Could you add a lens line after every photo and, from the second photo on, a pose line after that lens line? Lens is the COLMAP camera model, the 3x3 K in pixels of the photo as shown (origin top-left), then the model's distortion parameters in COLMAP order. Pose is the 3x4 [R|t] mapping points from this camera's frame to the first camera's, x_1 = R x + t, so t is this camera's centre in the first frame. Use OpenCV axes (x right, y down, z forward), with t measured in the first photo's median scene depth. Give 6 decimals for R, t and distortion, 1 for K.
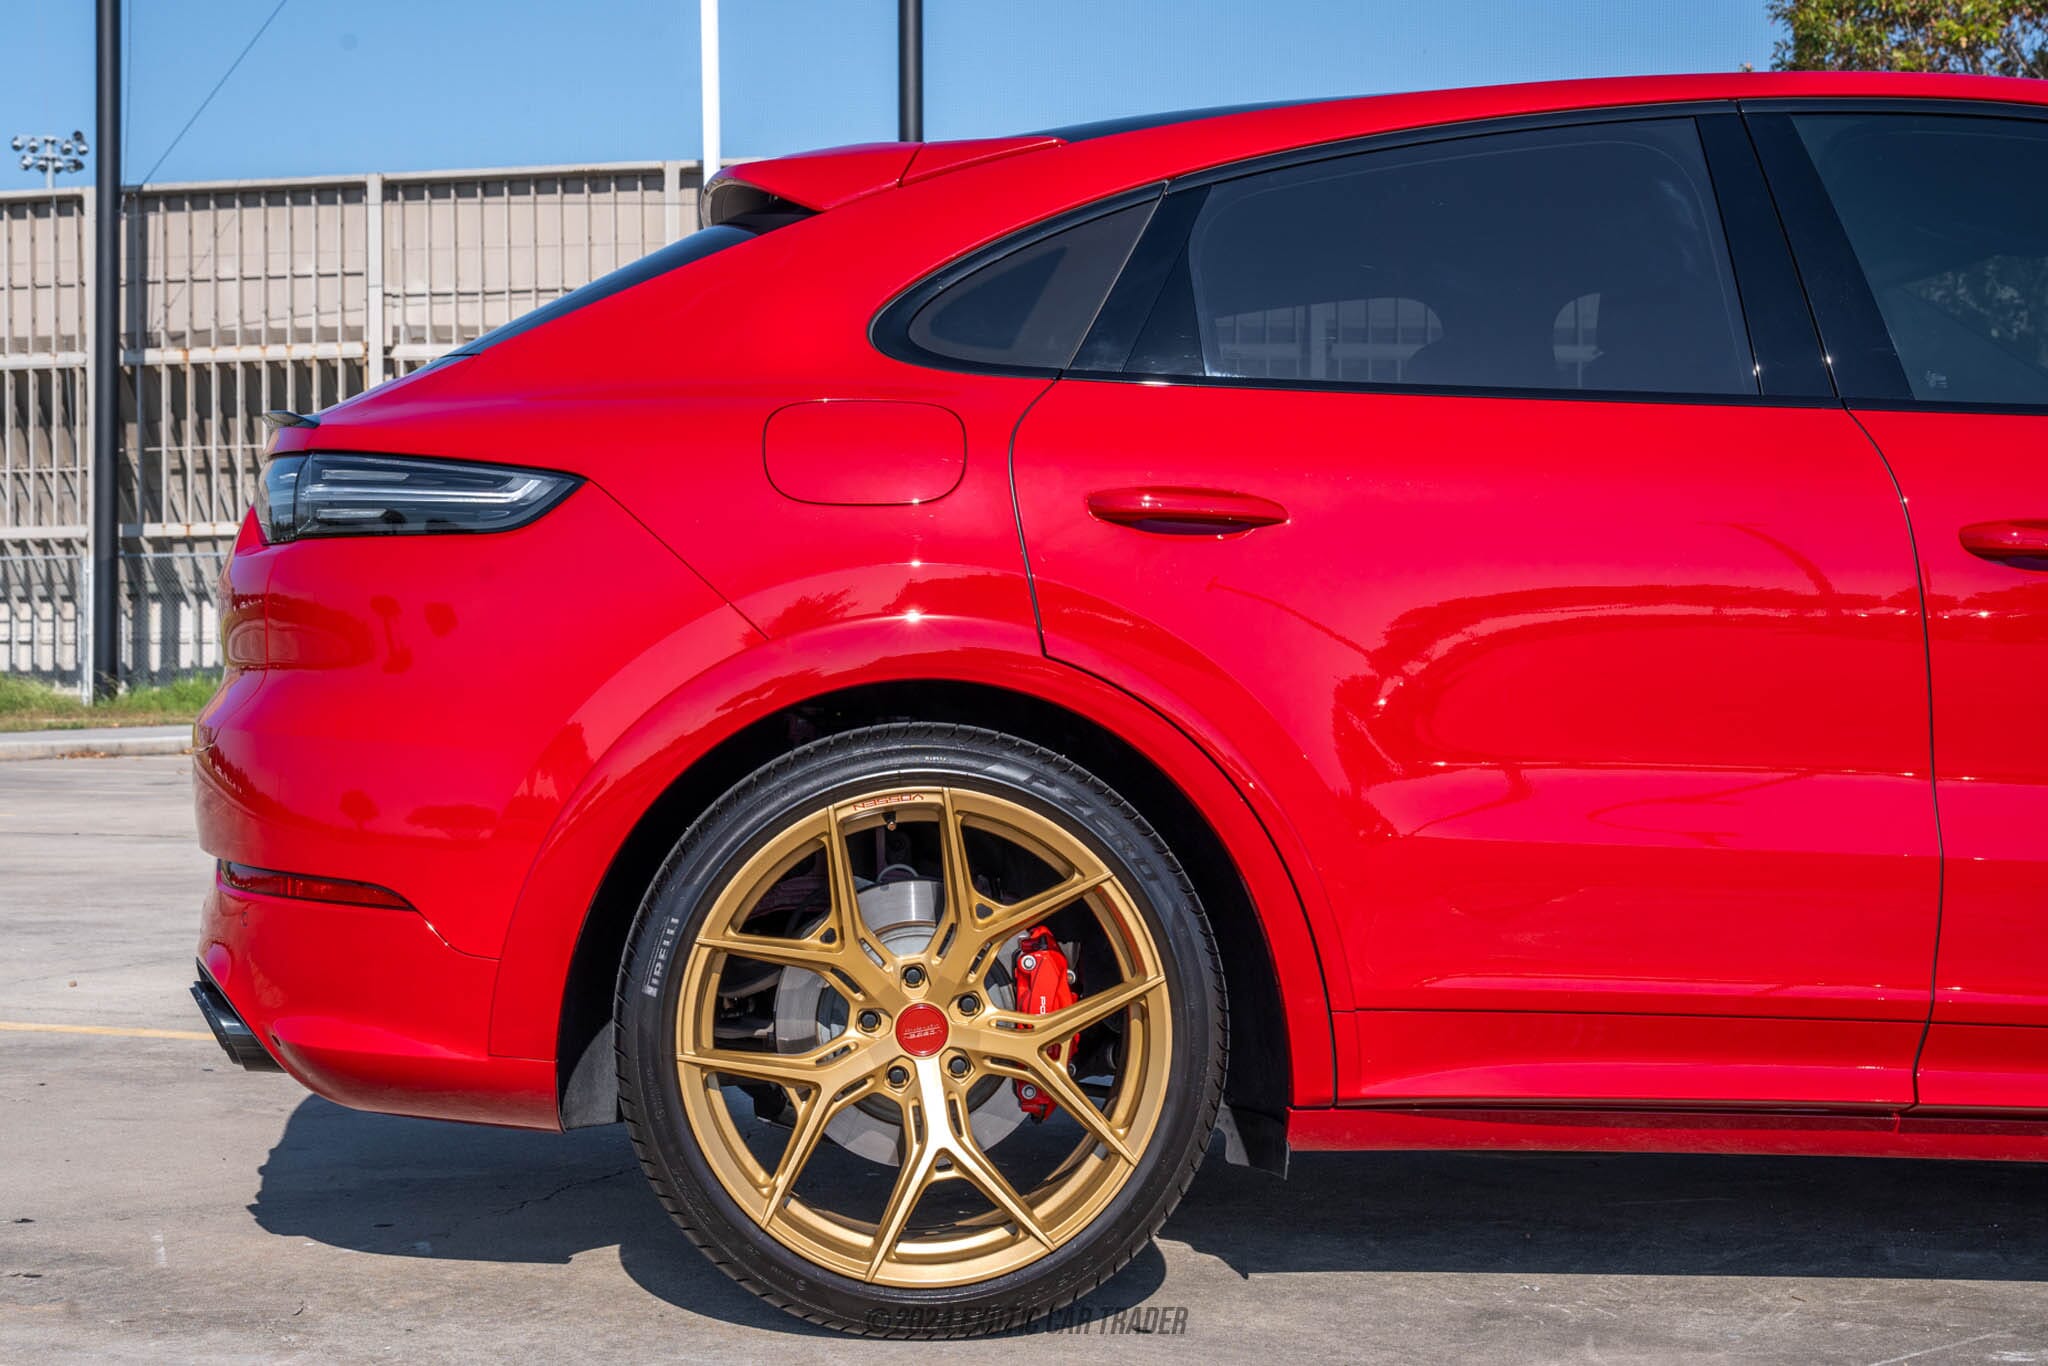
lens RADIAL K [[3047.9, 0, 1024.0], [0, 3047.9, 683.0], [0, 0, 1]] dist [0.152092, 0.032641]
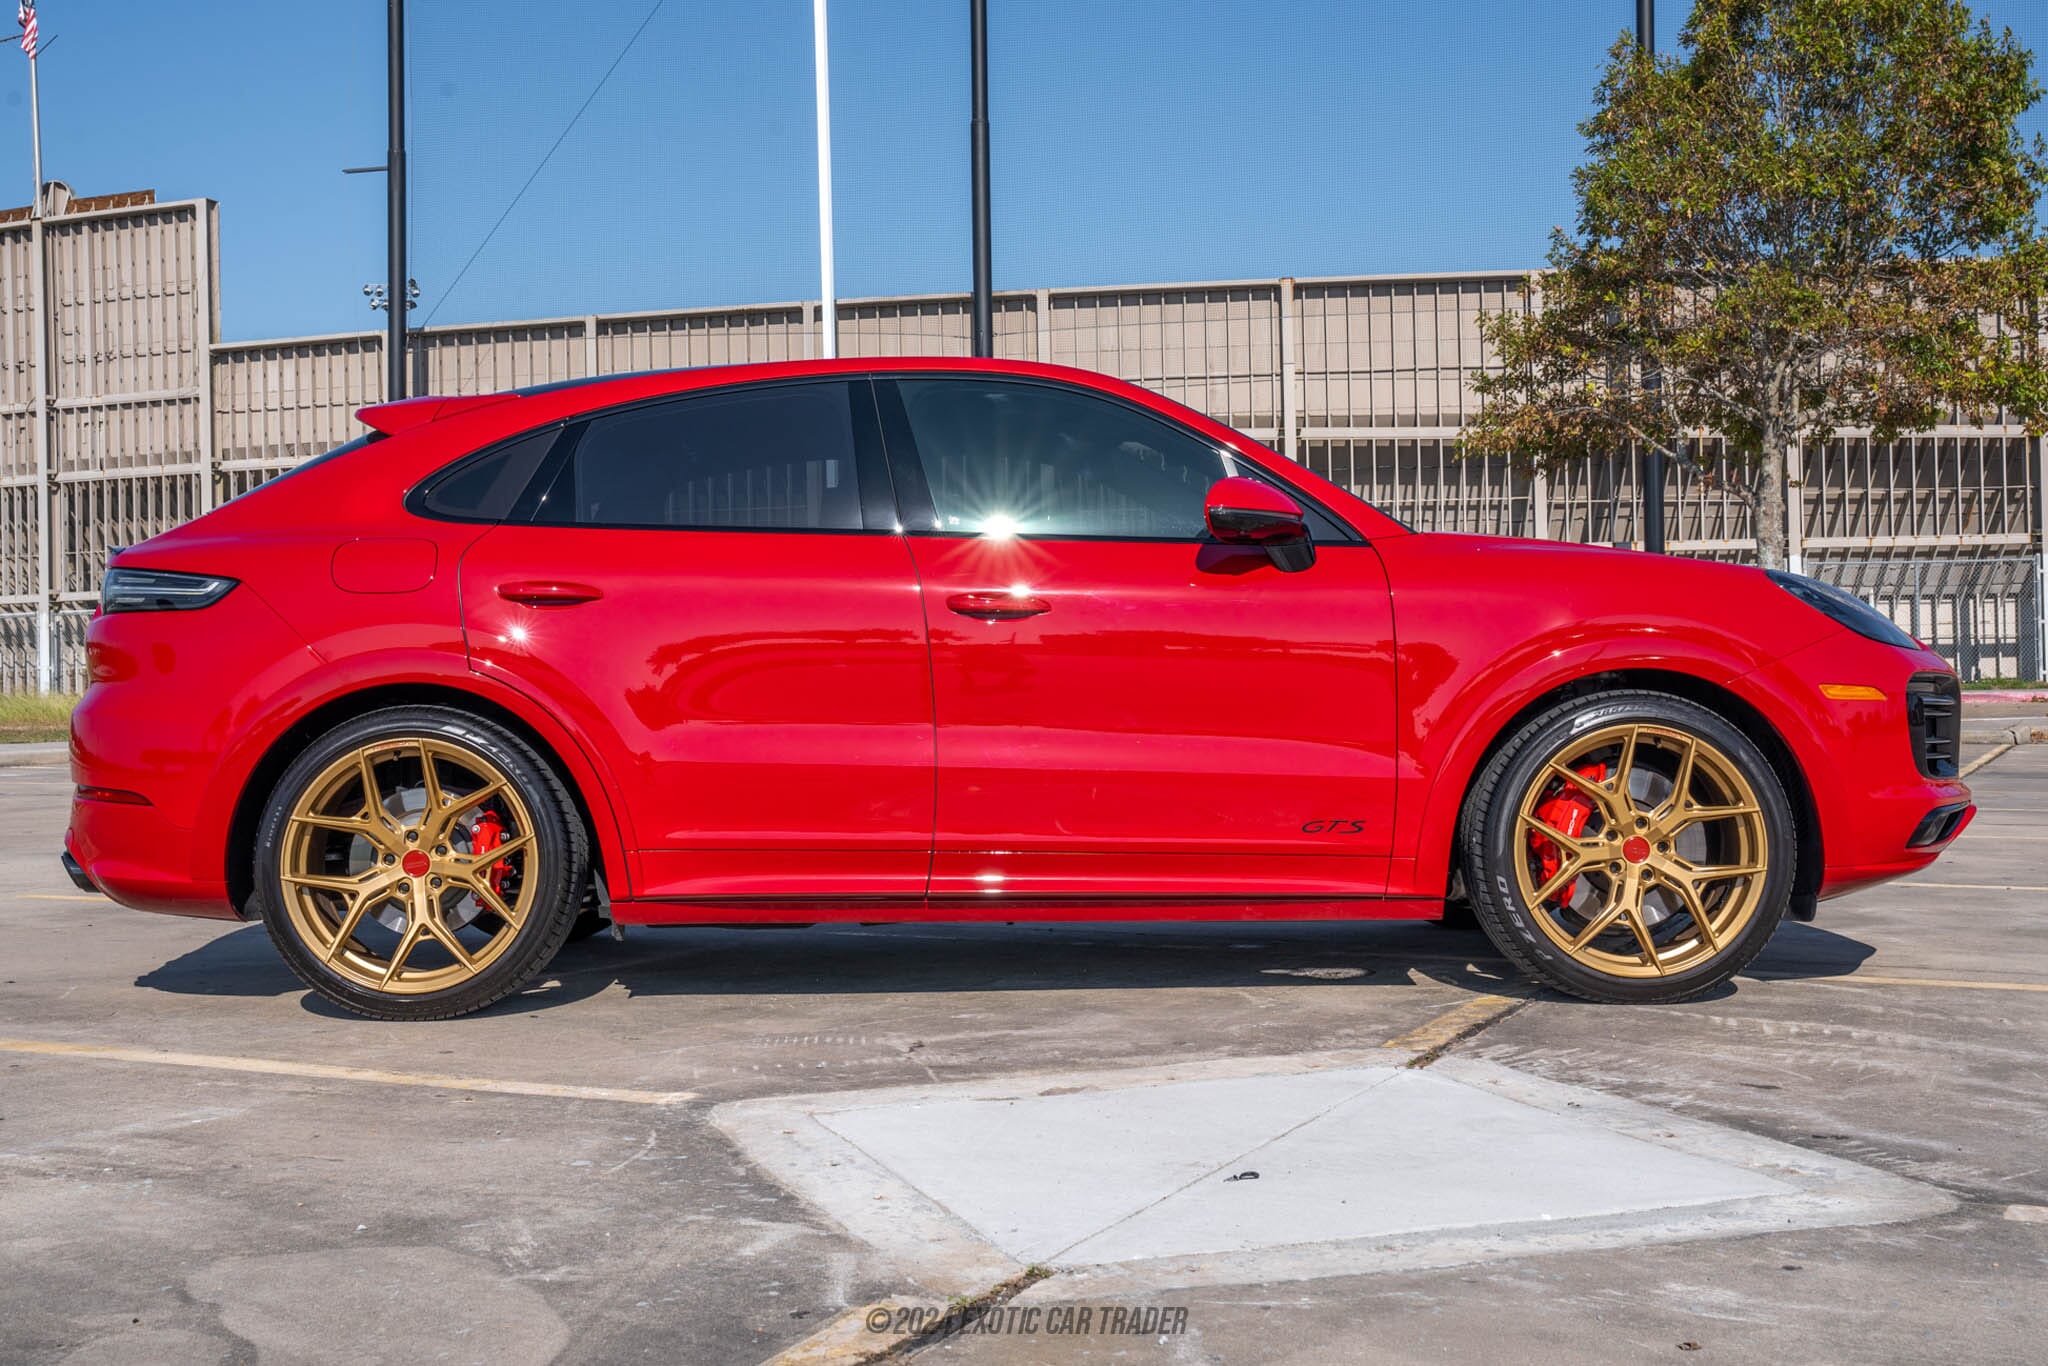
lens RADIAL K [[2285.5, 0, 1024.0], [0, 2285.5, 683.0], [0, 0, 1]] dist [0.062384, 0.013946]
pose [[0.999669, -0.014441, -0.021314, 0.384607], [0.014401, 0.999894, -0.002023, 0.007661], [0.021341, 0.001715, 0.999771, -0.446473]]
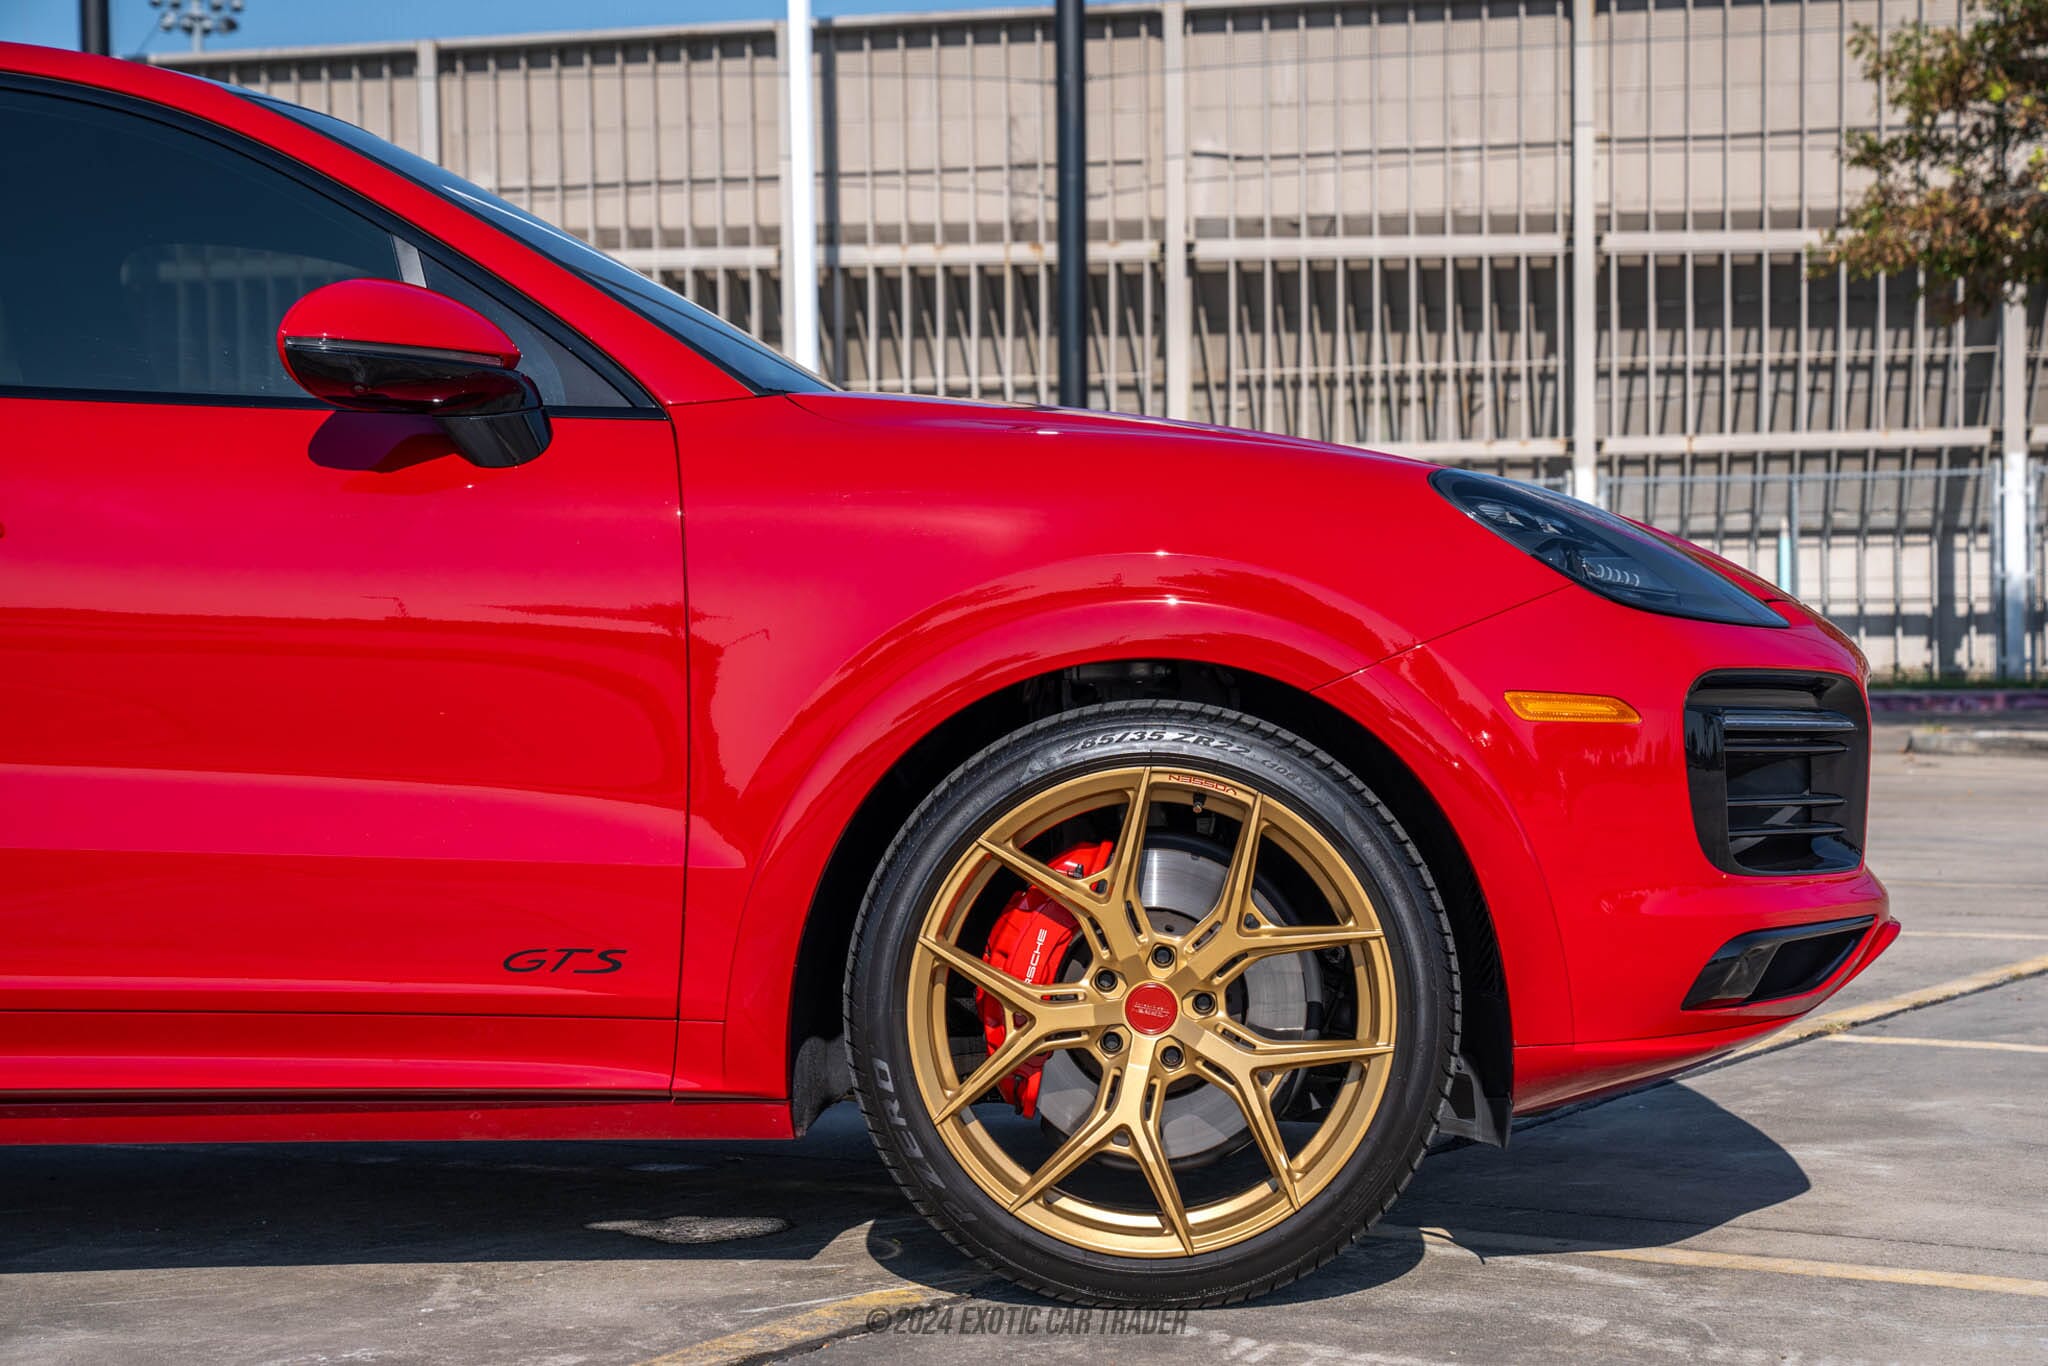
lens RADIAL K [[3809.7, 0, 1024.0], [0, 3809.7, 683.0], [0, 0, 1]] dist [0.051548, 3.124707]
pose [[0.998703, -0.007178, -0.050402, 0.763177], [0.007381, 0.999965, 0.003852, 0.003843], [0.050372, -0.004219, 0.998722, -0.233397]]
